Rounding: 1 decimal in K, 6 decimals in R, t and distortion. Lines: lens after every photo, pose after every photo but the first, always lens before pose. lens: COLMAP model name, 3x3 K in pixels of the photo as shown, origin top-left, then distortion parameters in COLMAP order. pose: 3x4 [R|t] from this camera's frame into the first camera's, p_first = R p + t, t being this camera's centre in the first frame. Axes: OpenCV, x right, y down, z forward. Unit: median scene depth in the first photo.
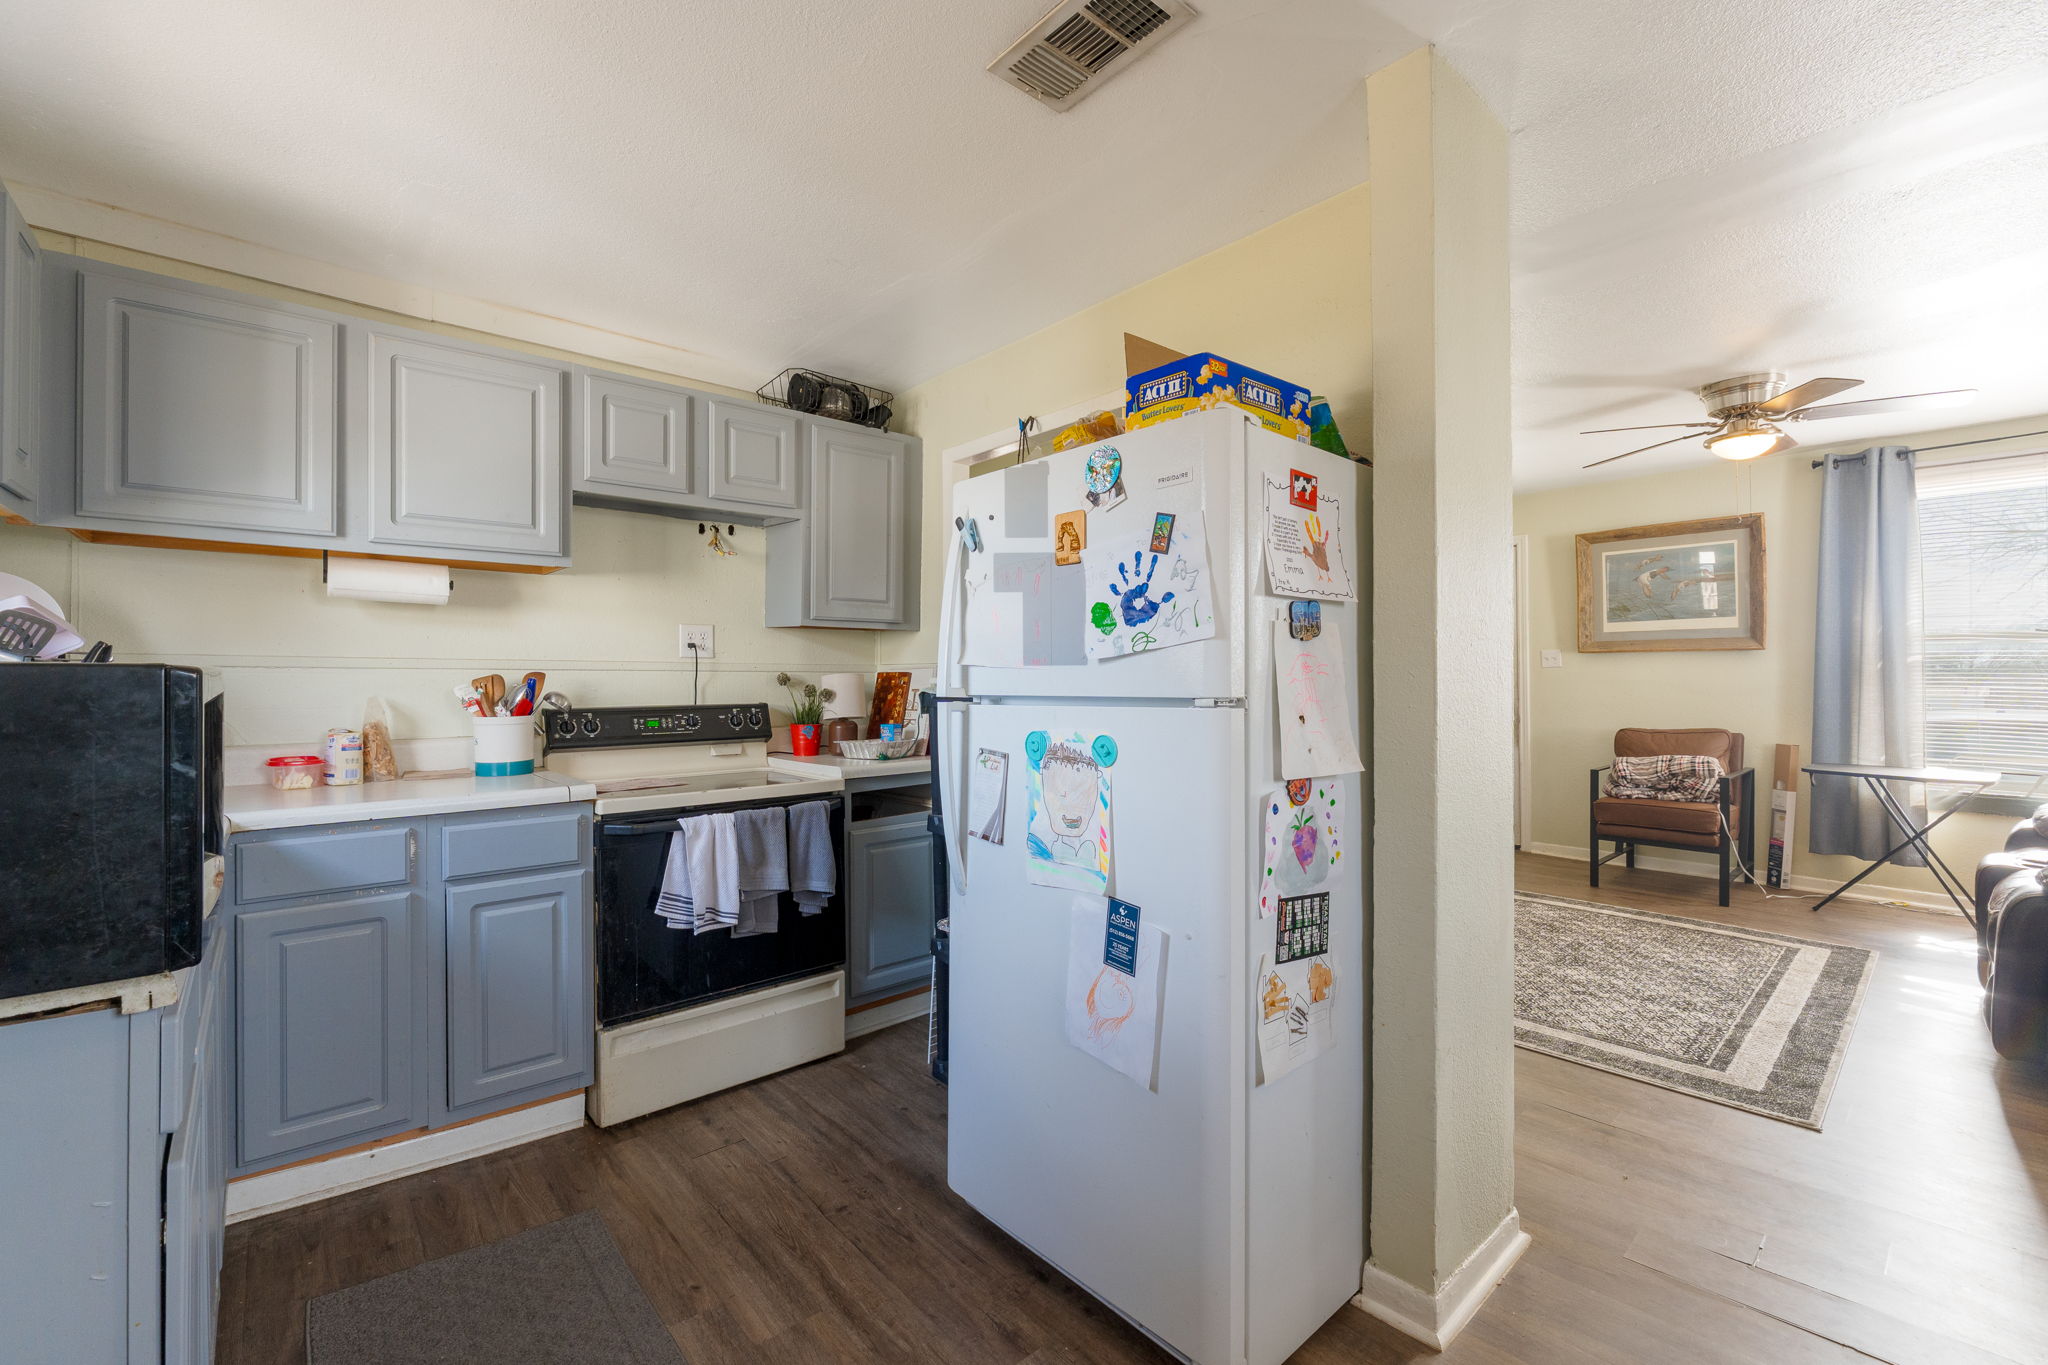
lens RADIAL K [[858.4, 0, 1009.7], [0, 858.4, 676.7], [0, 0, 1]] dist [-0.000636, -0.000170]
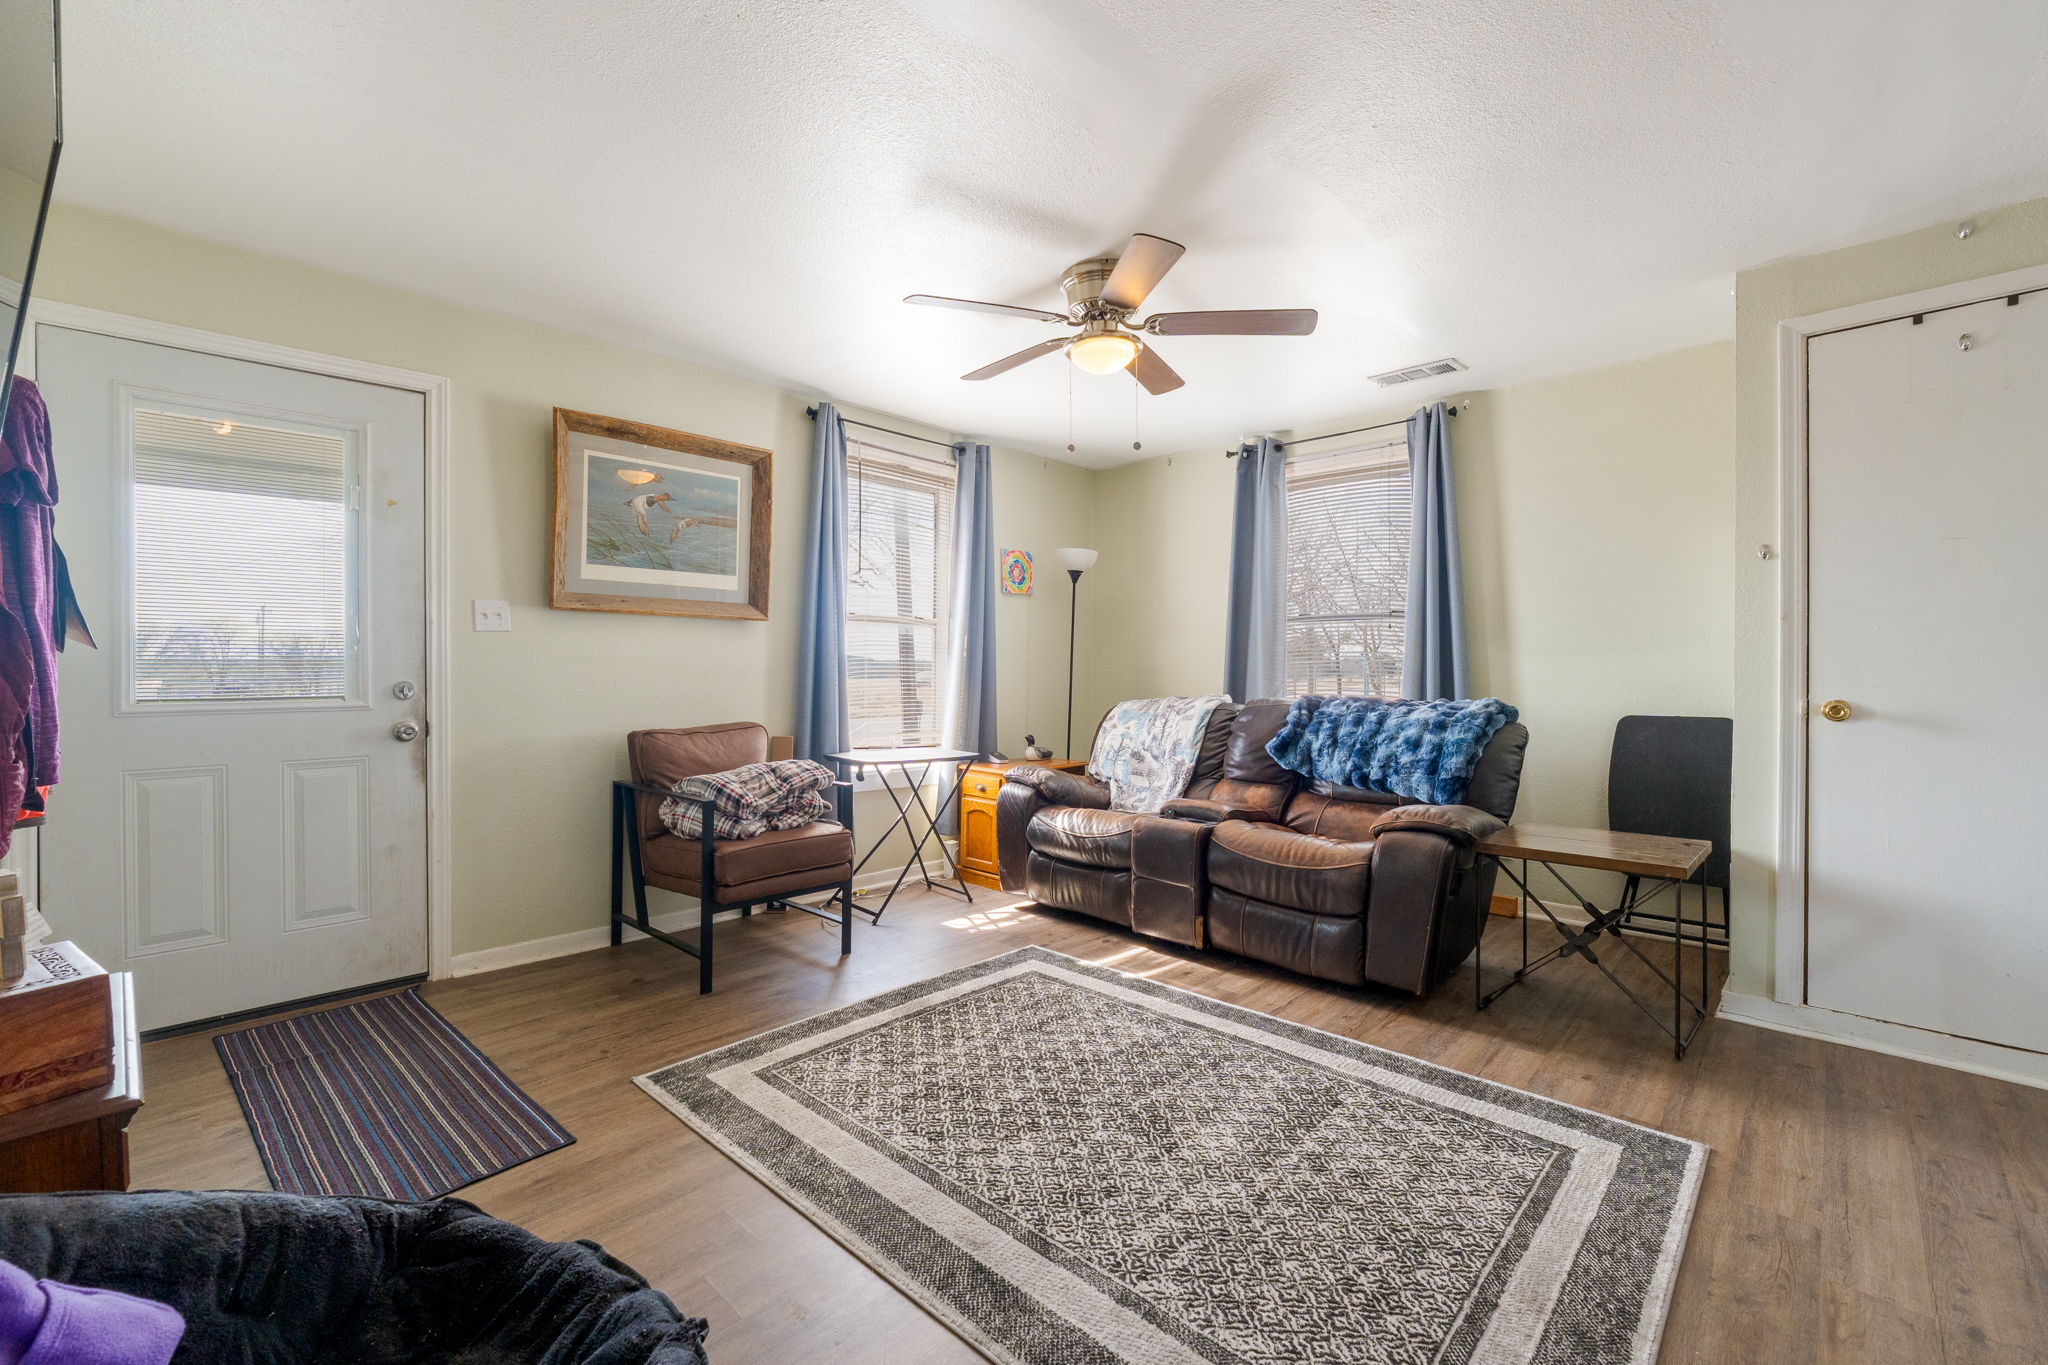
lens RADIAL K [[858.4, 0, 1009.7], [0, 858.4, 676.7], [0, 0, 1]] dist [-0.000636, -0.000170]
pose [[-0.084193, 0.004767, 0.996438, 0.059497], [-0.004126, 0.999978, -0.005133, 0.023066], [-0.996441, -0.004544, -0.084171, 0.834494]]
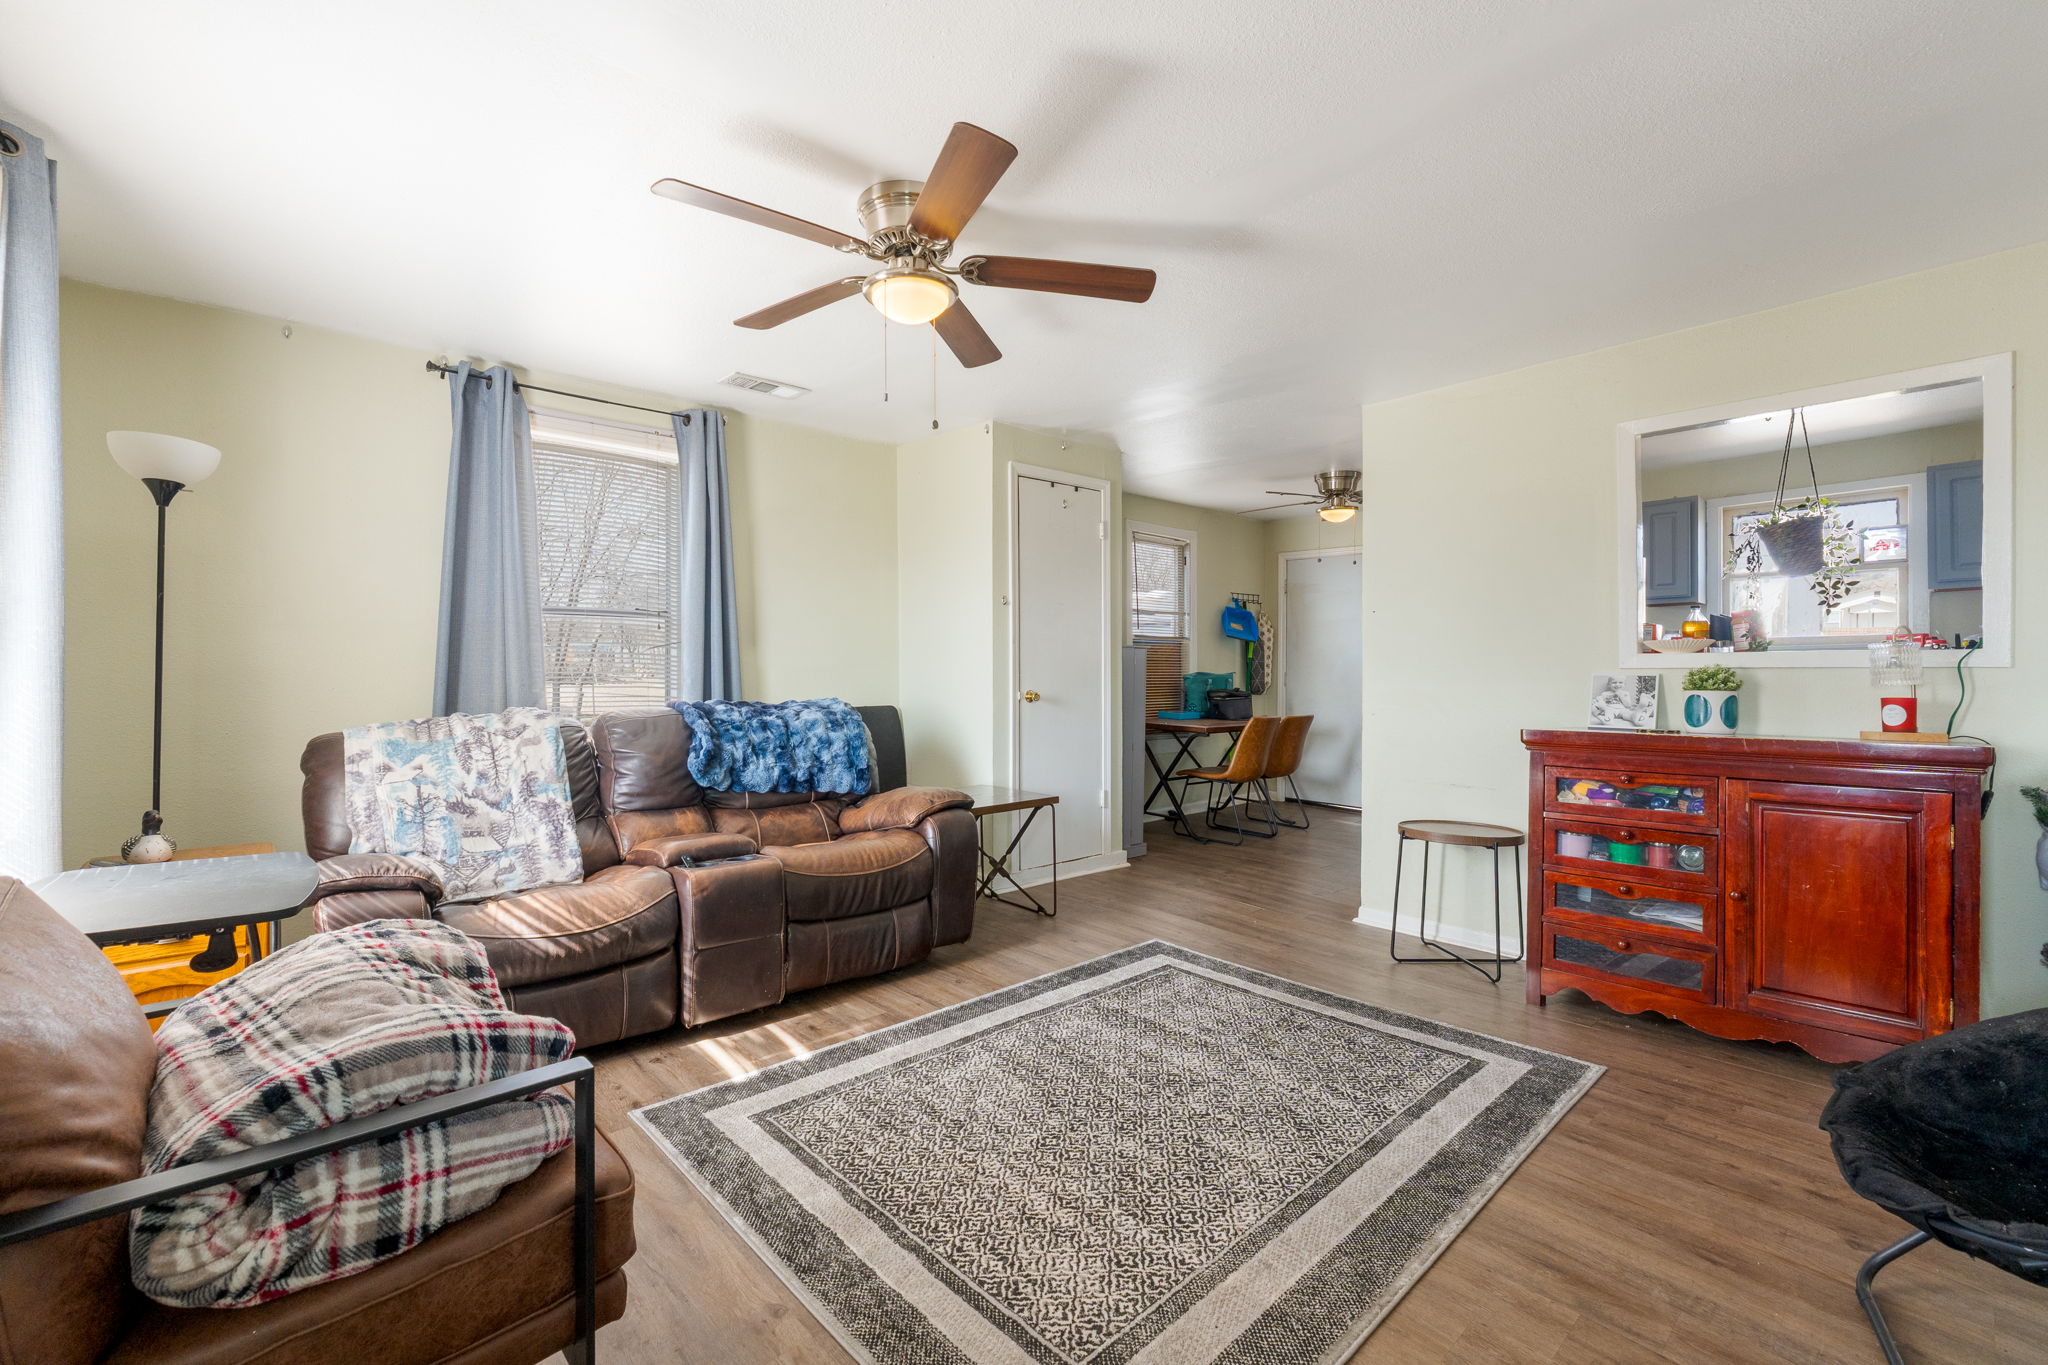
lens RADIAL K [[858.4, 0, 1009.7], [0, 858.4, 676.7], [0, 0, 1]] dist [-0.000636, -0.000170]
pose [[-0.999913, 0.011808, -0.005882, 0.568972], [0.011787, 0.999924, 0.003577, 0.014404], [0.005923, 0.003507, -0.999976, 1.204008]]
